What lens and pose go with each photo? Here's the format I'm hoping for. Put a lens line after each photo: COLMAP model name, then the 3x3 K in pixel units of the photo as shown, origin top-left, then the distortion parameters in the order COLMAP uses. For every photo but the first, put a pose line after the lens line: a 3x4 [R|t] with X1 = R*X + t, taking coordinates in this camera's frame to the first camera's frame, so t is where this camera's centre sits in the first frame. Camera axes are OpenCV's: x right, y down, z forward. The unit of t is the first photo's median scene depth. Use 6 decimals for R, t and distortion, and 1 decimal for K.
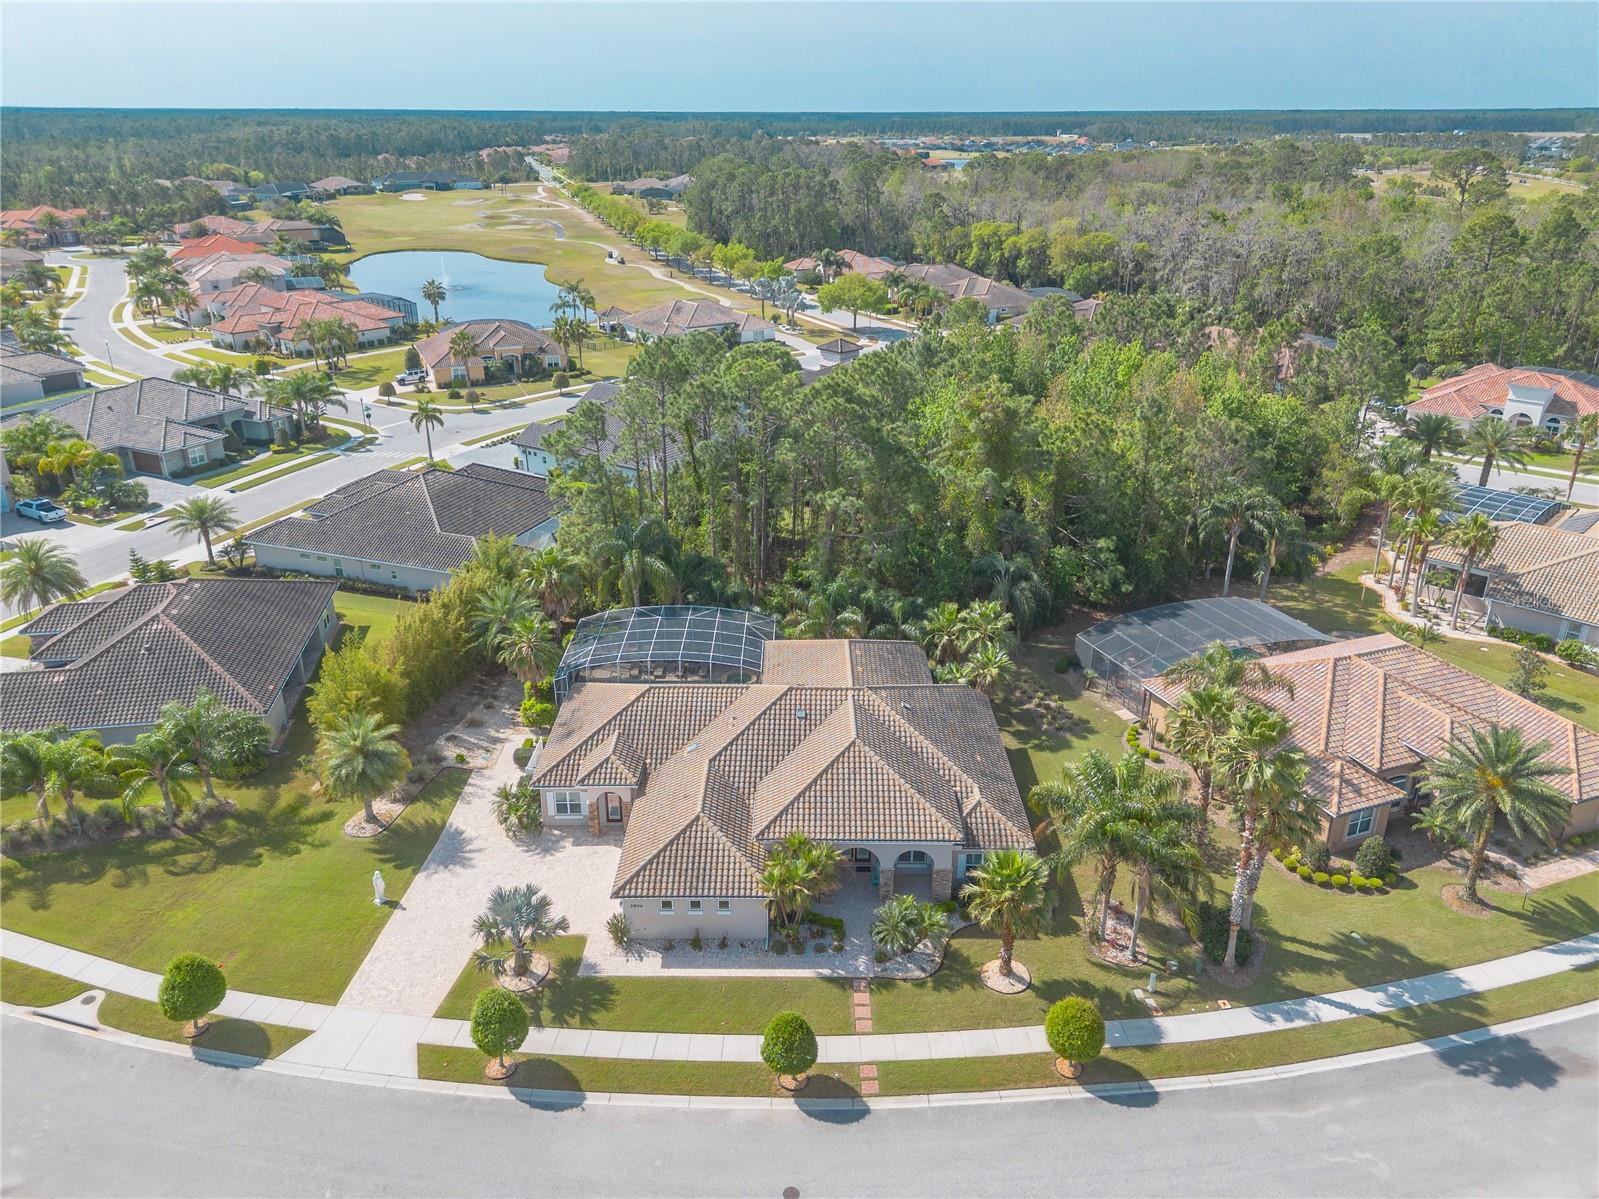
lens RADIAL K [[1129.9, 0, 799.5], [0, 1129.9, 599.5], [0, 0, 1]] dist [0.077688, -0.081478]
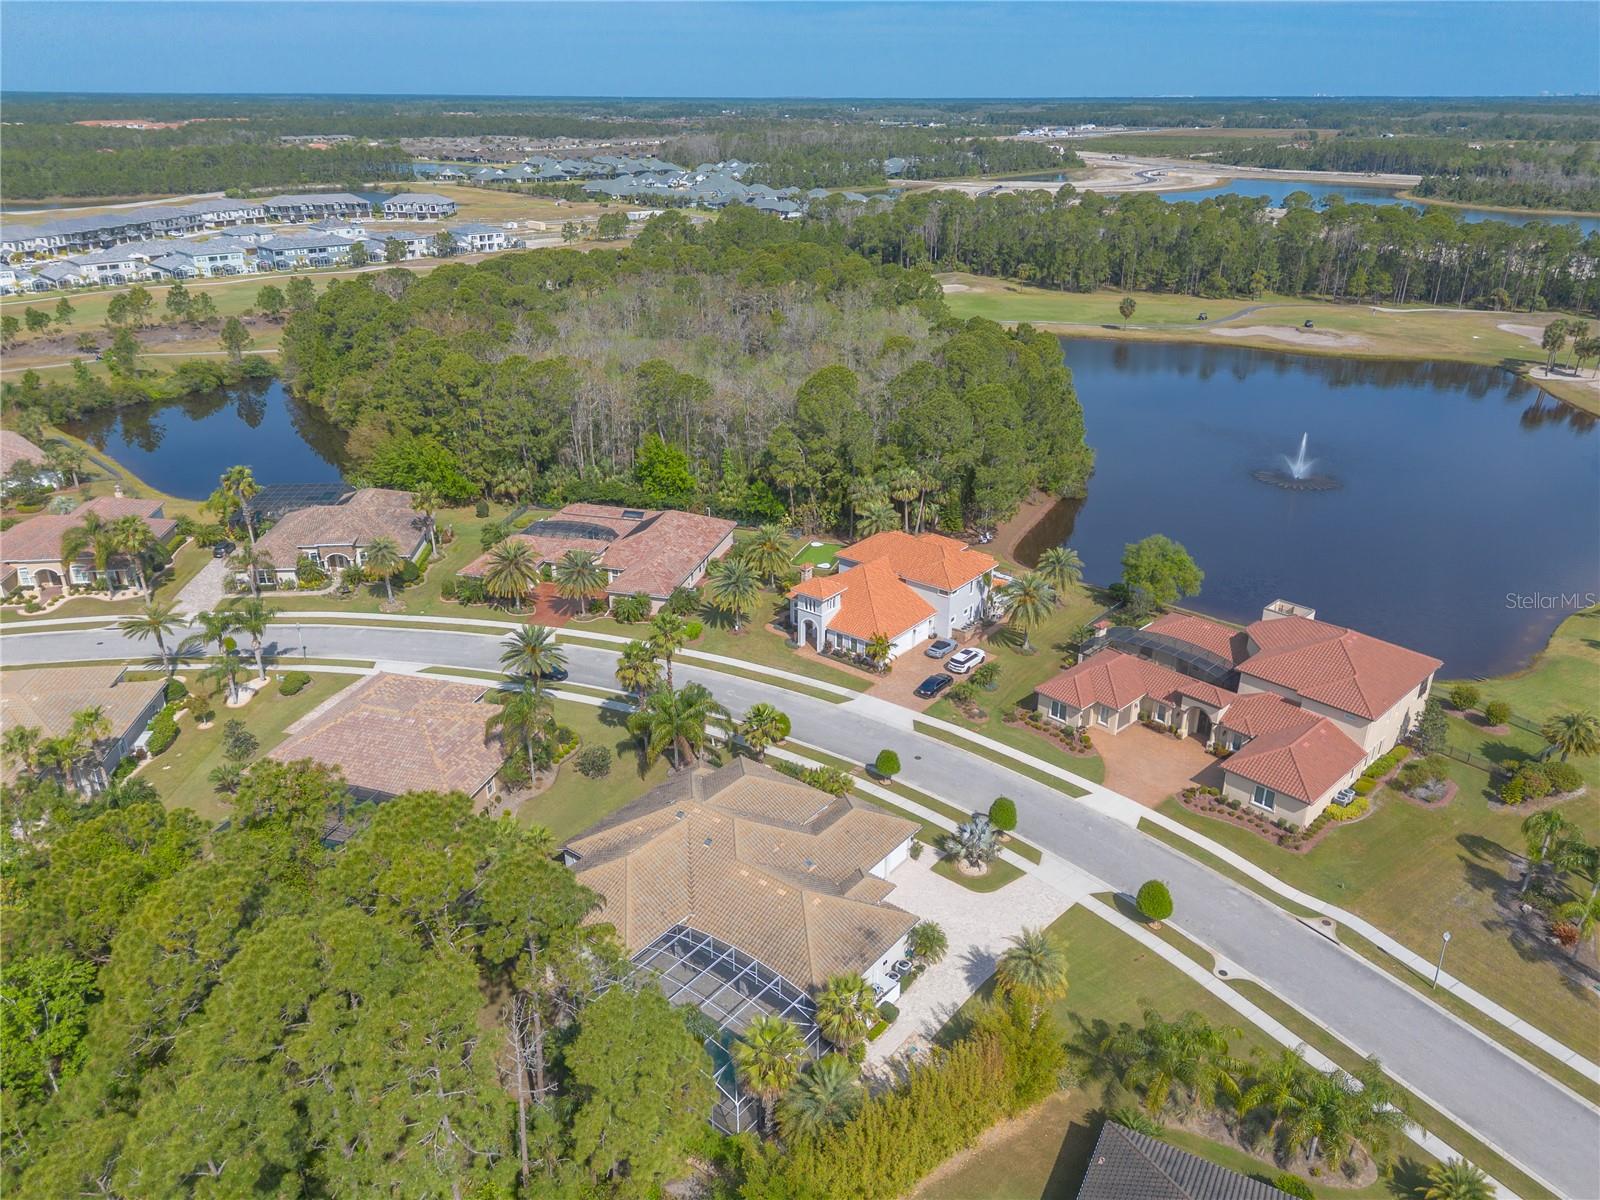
lens RADIAL K [[1130.6, 0, 800.0], [0, 1130.6, 600.0], [0, 0, 1]] dist [0.077688, -0.081478]
pose [[-0.786971, -0.250257, 0.563958, -0.896054], [0.239248, 0.718754, 0.652804, -1.135366], [-0.568716, 0.648664, -0.505765, 1.741609]]
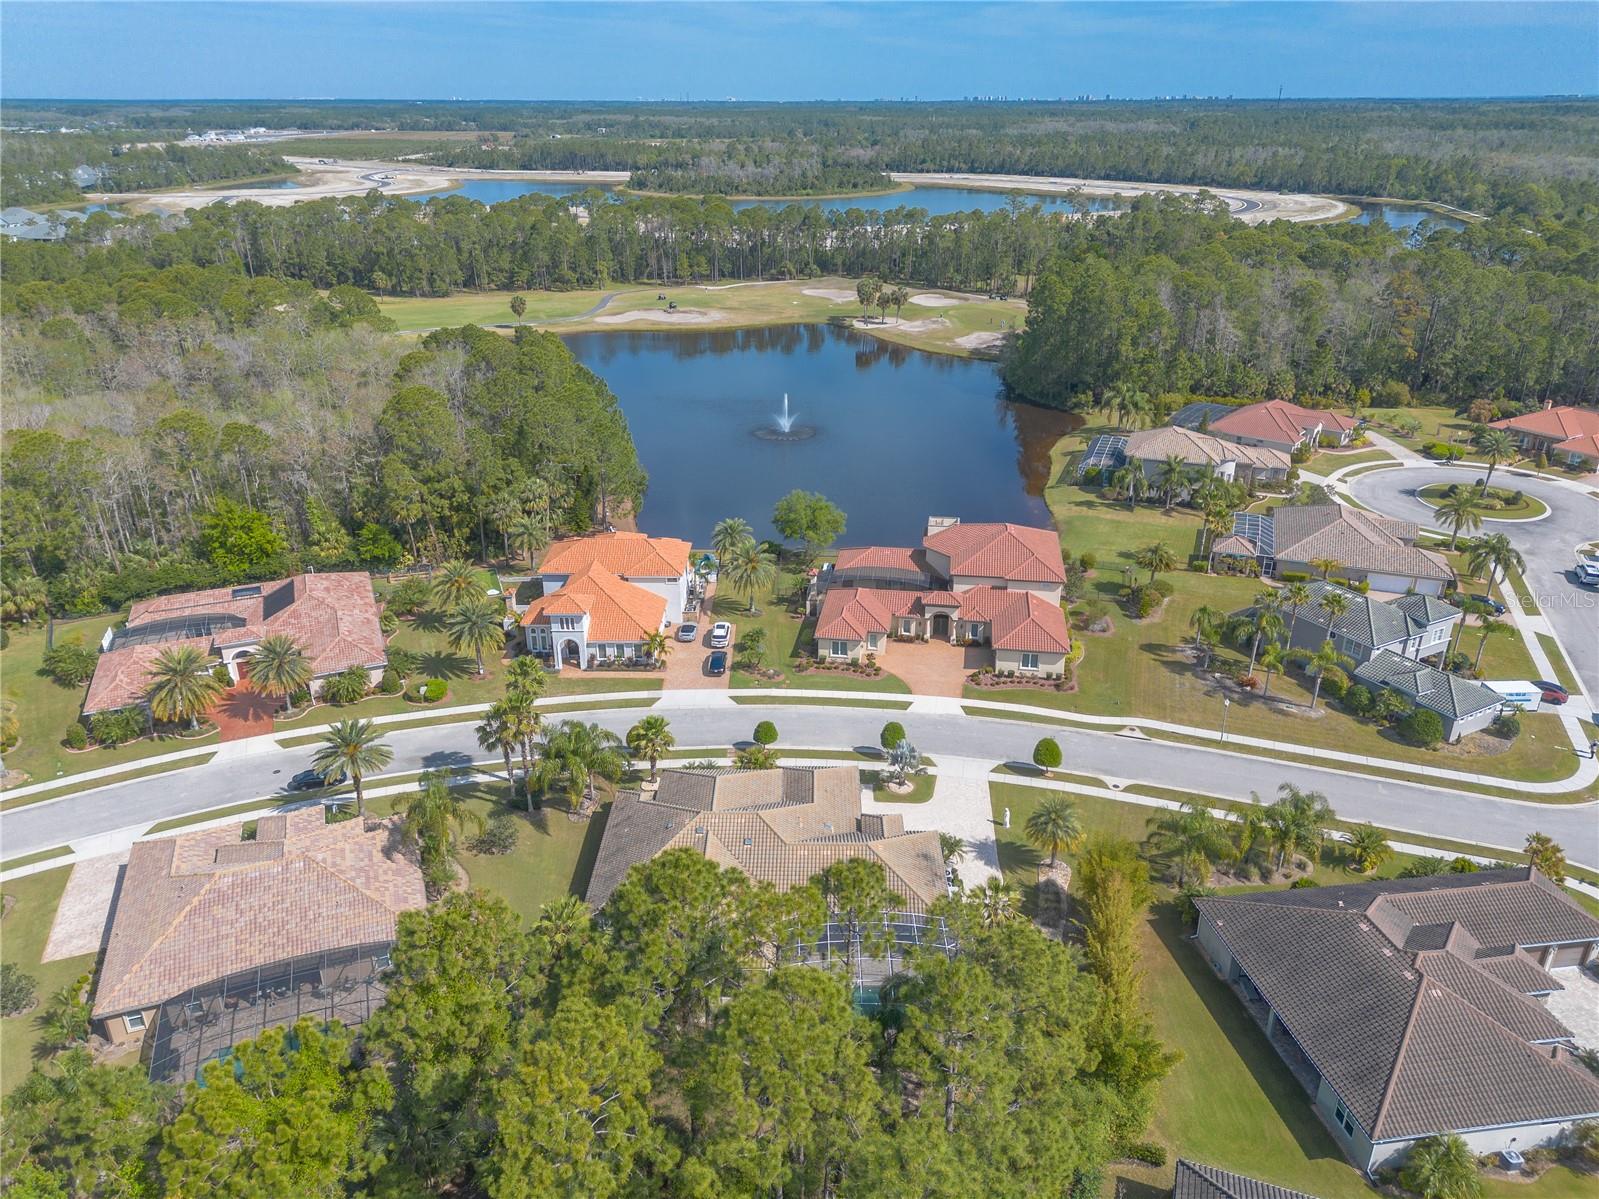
lens RADIAL K [[1129.9, 0, 799.5], [0, 1129.9, 599.5], [0, 0, 1]] dist [0.077688, -0.081478]
pose [[-0.999947, -0.000621, 0.010288, -0.087290], [0.007061, 0.685954, 0.727611, -1.279261], [-0.007509, 0.727645, -0.685913, 2.072703]]
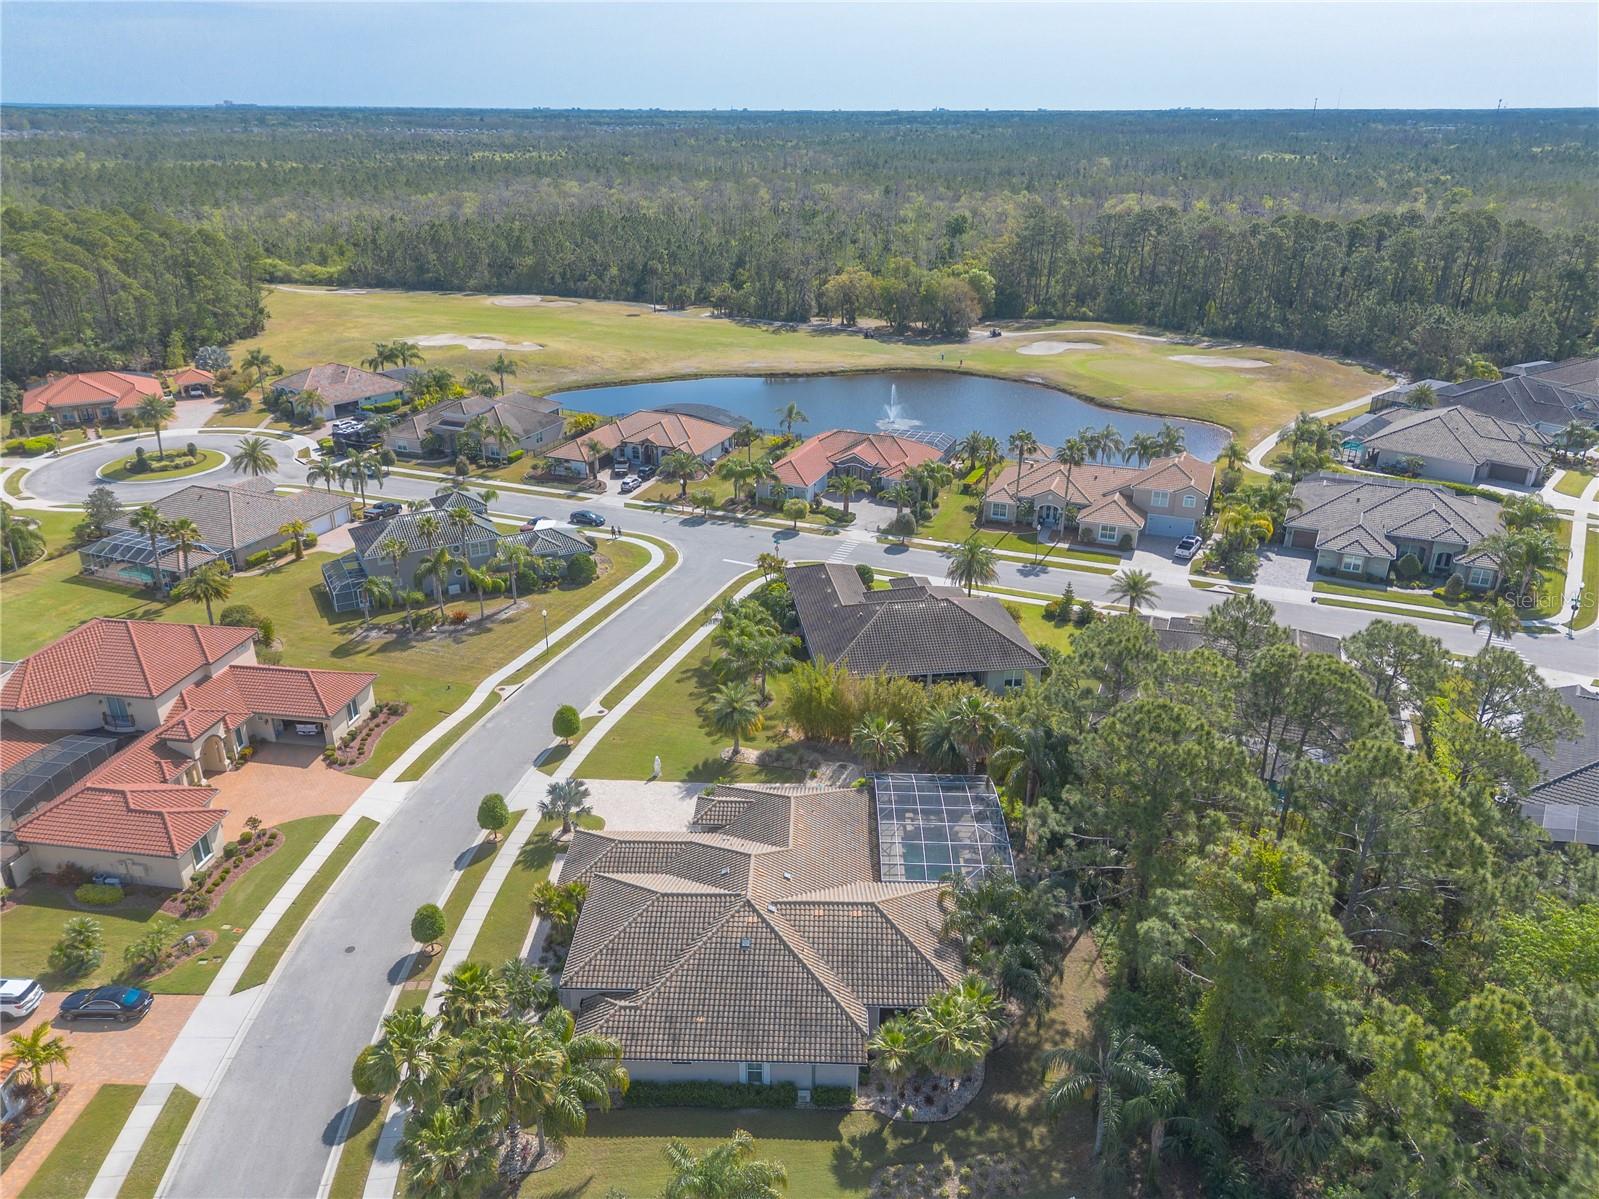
lens RADIAL K [[1129.9, 0, 799.5], [0, 1129.9, 599.5], [0, 0, 1]] dist [0.077688, -0.081478]
pose [[-0.016239, 0.396522, -0.917881, 1.091104], [-0.398097, 0.839538, 0.369721, -0.672839], [0.917199, 0.371410, 0.144221, 0.938294]]
